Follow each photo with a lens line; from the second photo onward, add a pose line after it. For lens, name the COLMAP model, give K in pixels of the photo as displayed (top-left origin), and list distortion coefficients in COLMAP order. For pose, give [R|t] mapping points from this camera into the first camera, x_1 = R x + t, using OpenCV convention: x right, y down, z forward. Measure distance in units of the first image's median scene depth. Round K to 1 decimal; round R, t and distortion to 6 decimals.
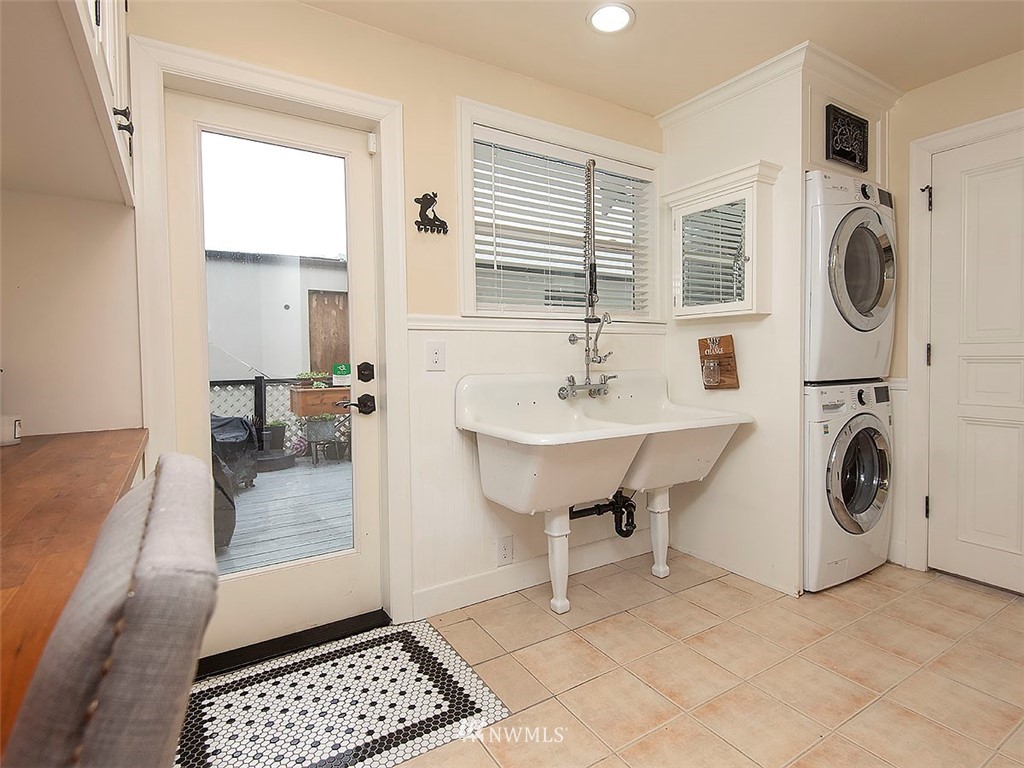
lens RADIAL K [[534.7, 0, 539.3], [0, 534.7, 369.6], [0, 0, 1]] dist [0.002579, 0.000338]
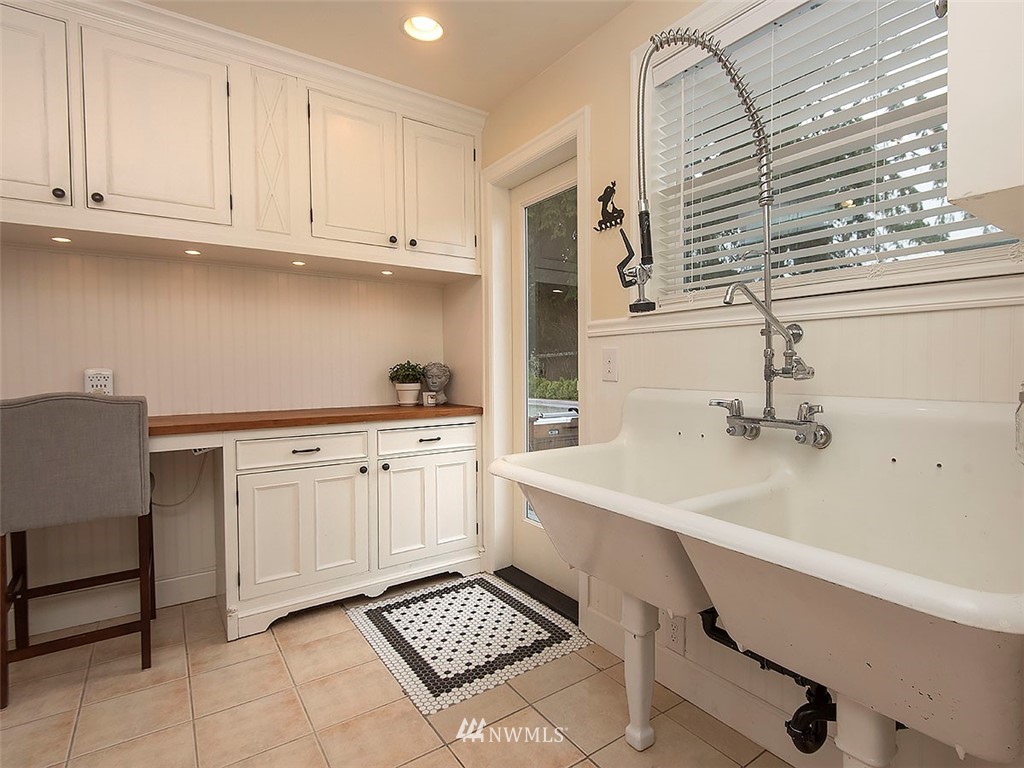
lens RADIAL K [[536.0, 0, 564.5], [0, 536.0, 383.7], [0, 0, 1]] dist [0.032940, -0.024607]
pose [[0.065399, 0.040203, -0.997049, 0.815516], [-0.026503, 0.998906, 0.038540, -0.029685], [0.997507, 0.023904, 0.066393, 0.994892]]
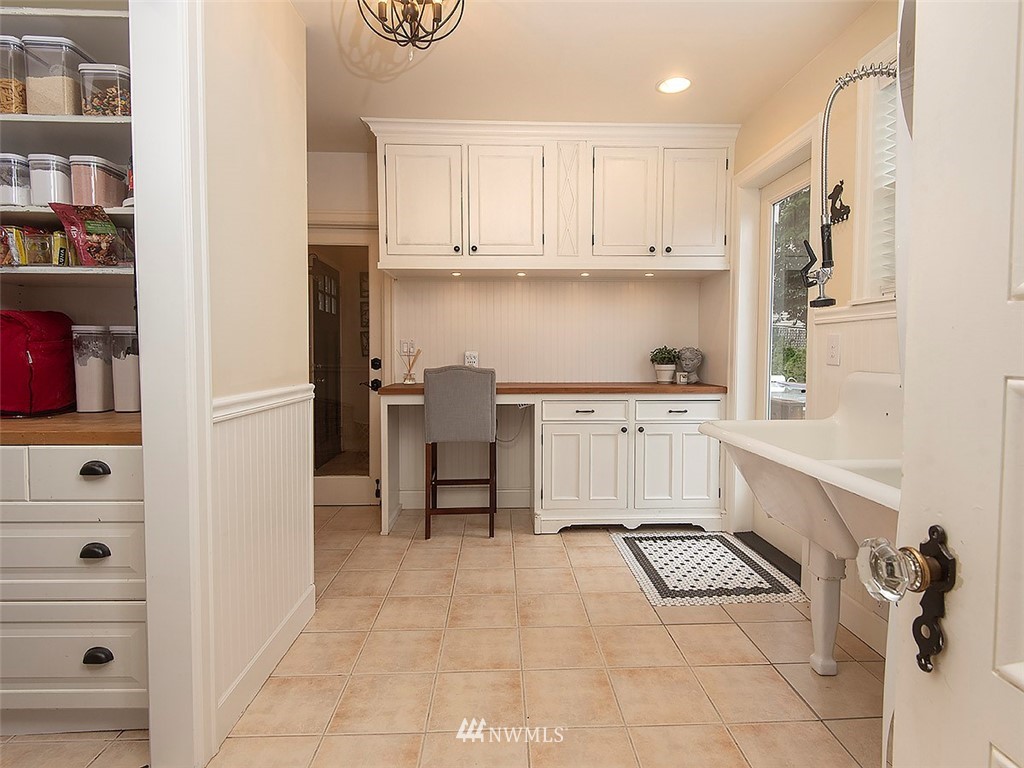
lens RADIAL K [[544.7, 0, 511.0], [0, 544.7, 375.2], [0, 0, 1]] dist [0.000566, -0.000179]
pose [[-0.526556, 0.047210, -0.848829, 1.115596], [-0.020422, 0.997466, 0.068146, -0.039935], [0.849895, 0.053218, -0.524258, 1.179037]]
